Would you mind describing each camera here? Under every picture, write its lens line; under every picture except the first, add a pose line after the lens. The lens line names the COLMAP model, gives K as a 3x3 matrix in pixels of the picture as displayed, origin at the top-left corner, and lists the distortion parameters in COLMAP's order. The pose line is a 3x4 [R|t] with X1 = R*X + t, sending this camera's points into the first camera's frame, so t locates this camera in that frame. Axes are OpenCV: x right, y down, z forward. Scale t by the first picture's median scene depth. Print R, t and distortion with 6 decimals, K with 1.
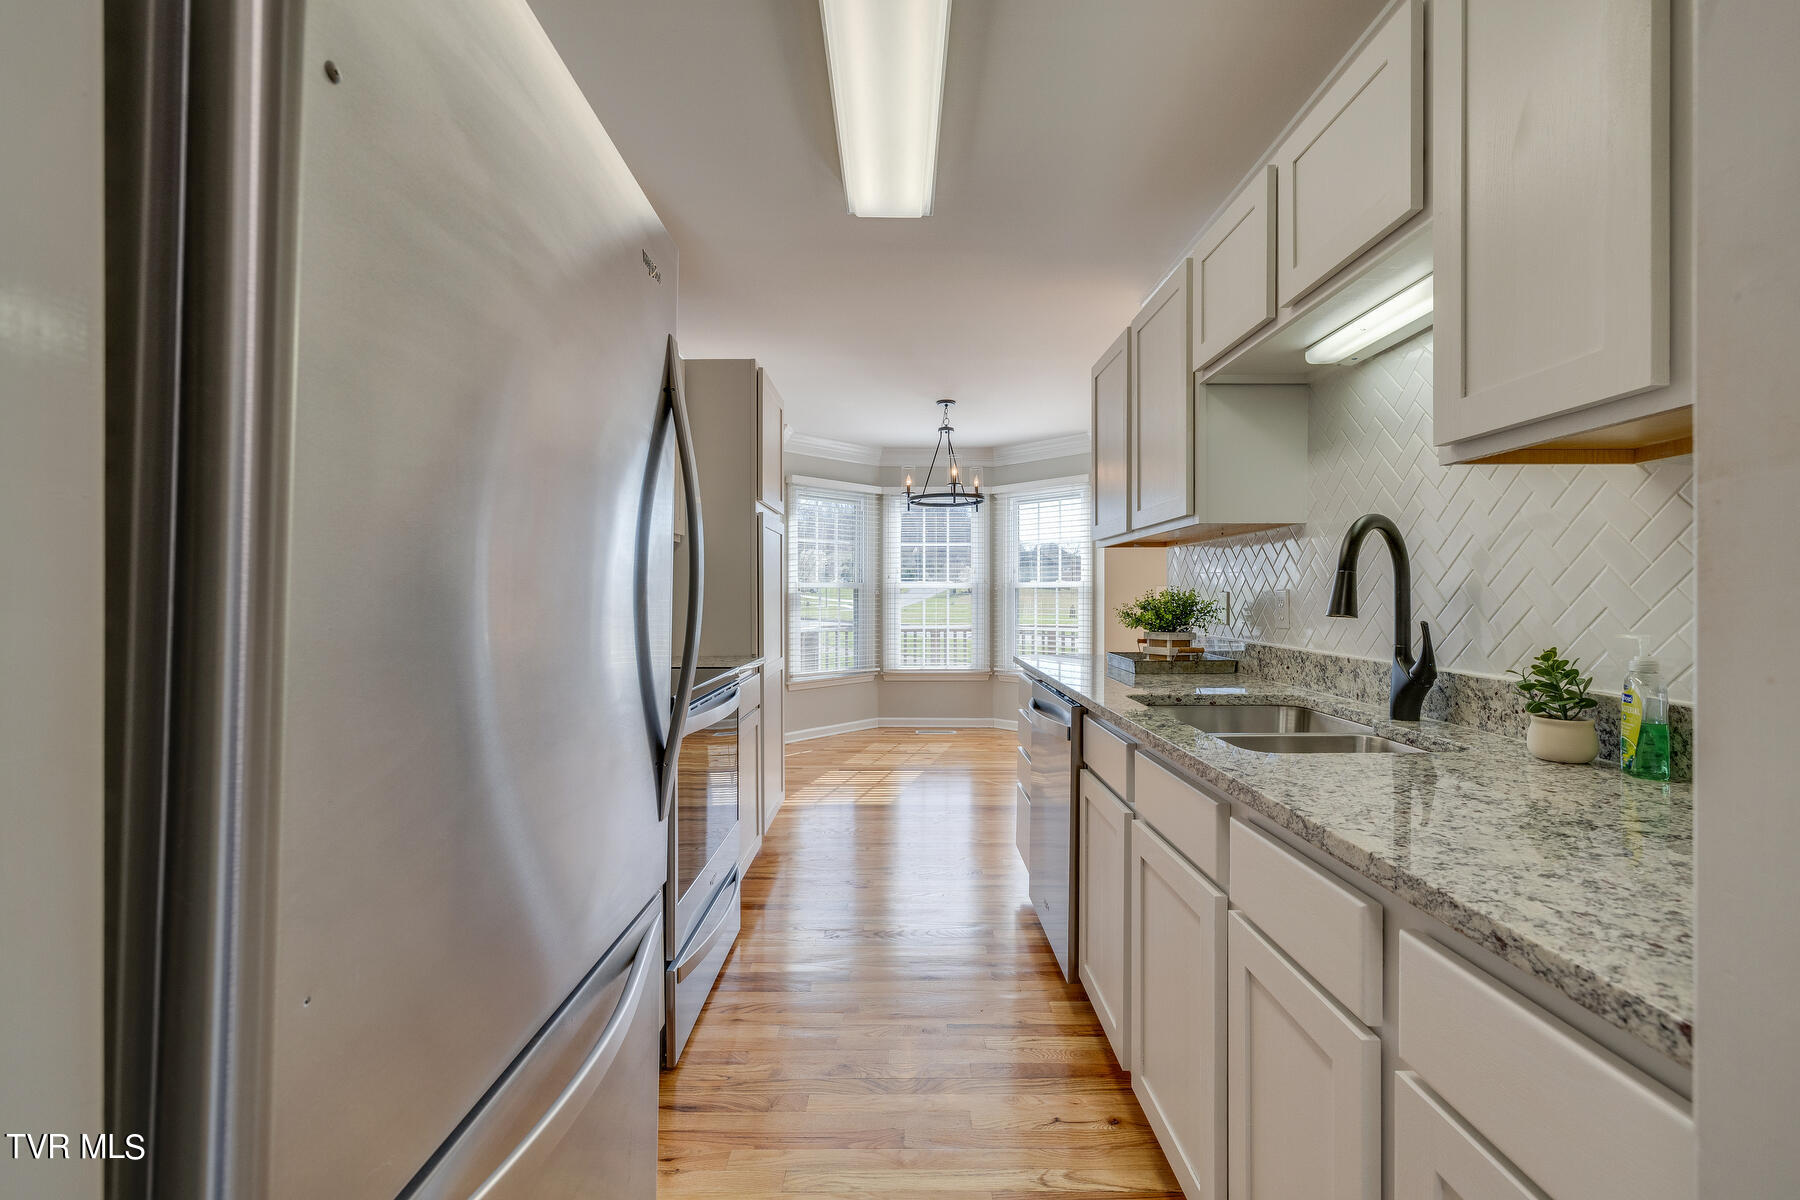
lens RADIAL K [[753.4, 0, 905.9], [0, 753.4, 598.9], [0, 0, 1]] dist [0.001332, -0.000001]
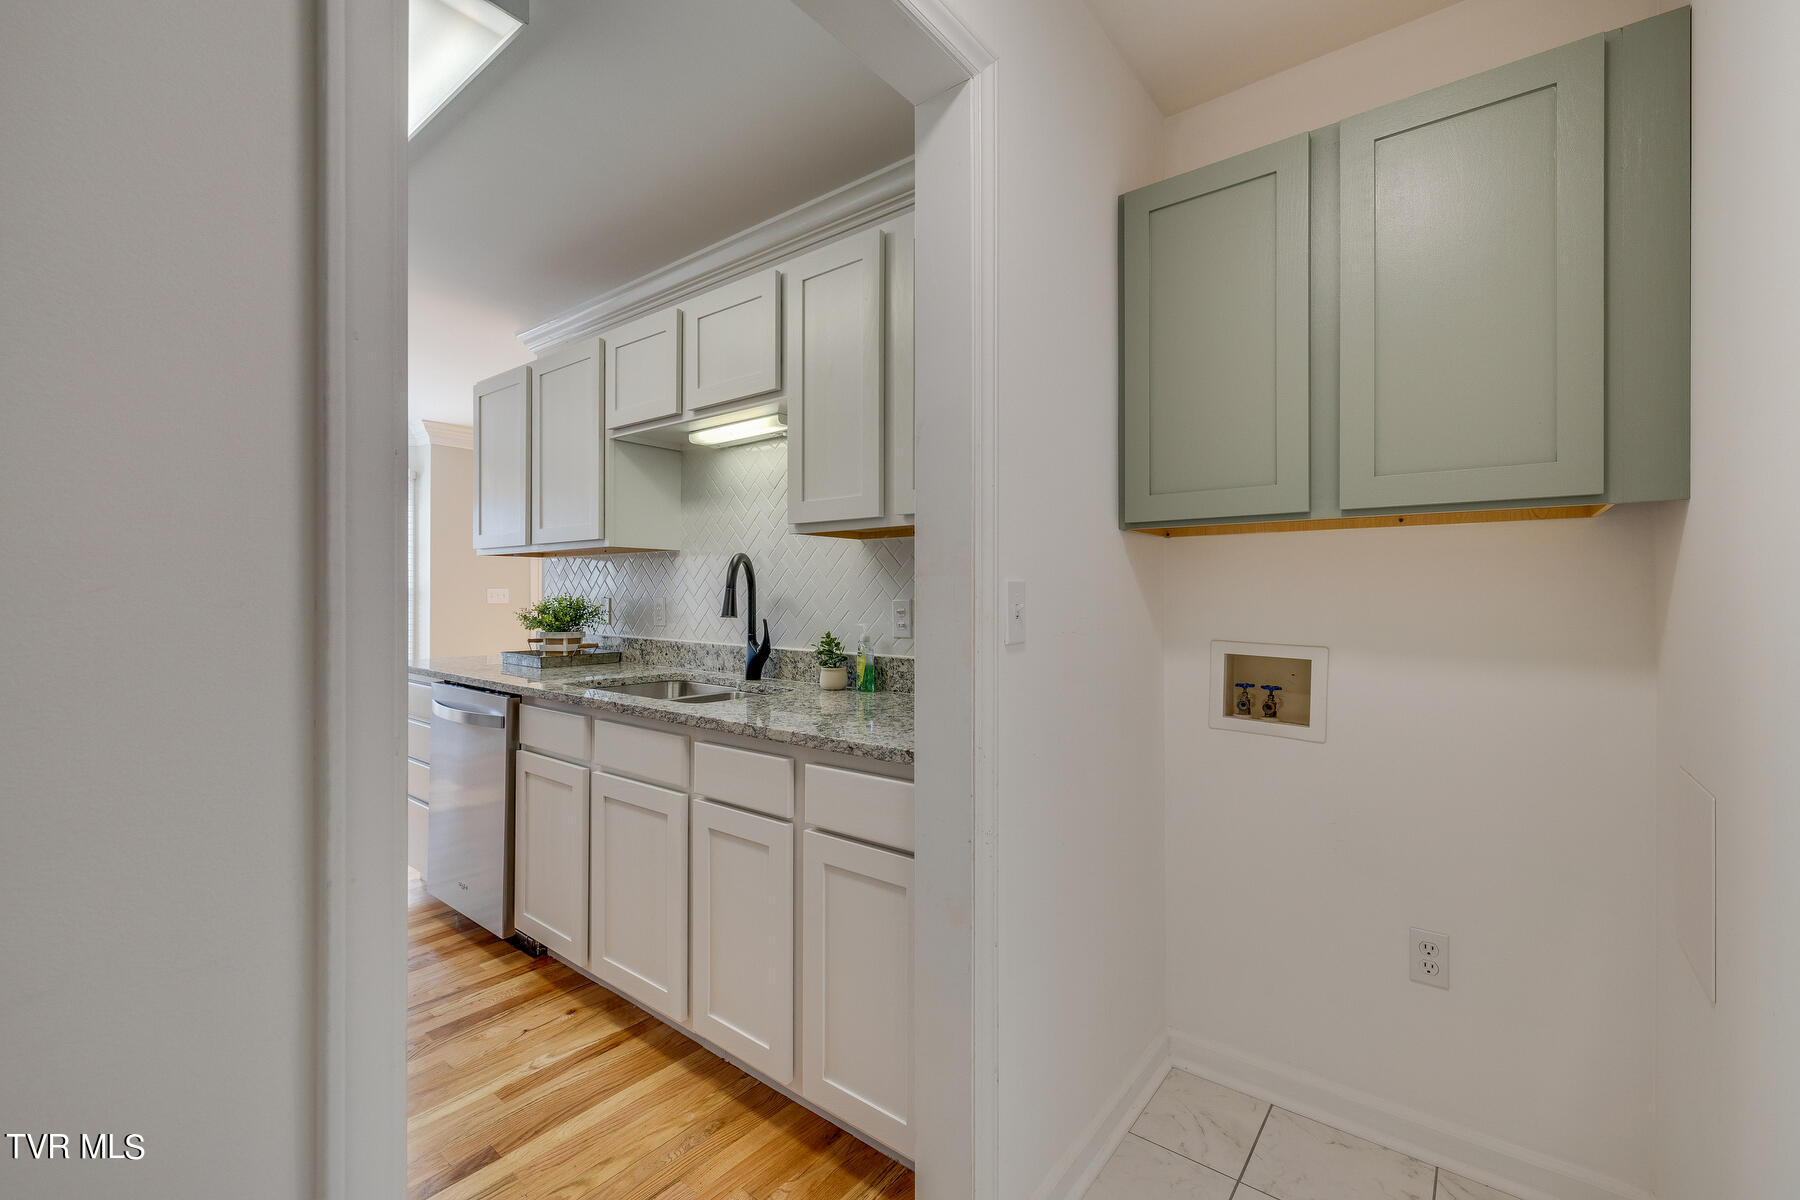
lens RADIAL K [[753.4, 0, 905.9], [0, 753.4, 598.9], [0, 0, 1]] dist [0.001332, -0.000001]
pose [[0.620309, -0.000327, 0.784357, -0.412402], [-0.001355, 0.999998, 0.001488, -0.017259], [-0.784356, -0.001985, 0.620308, -0.269037]]
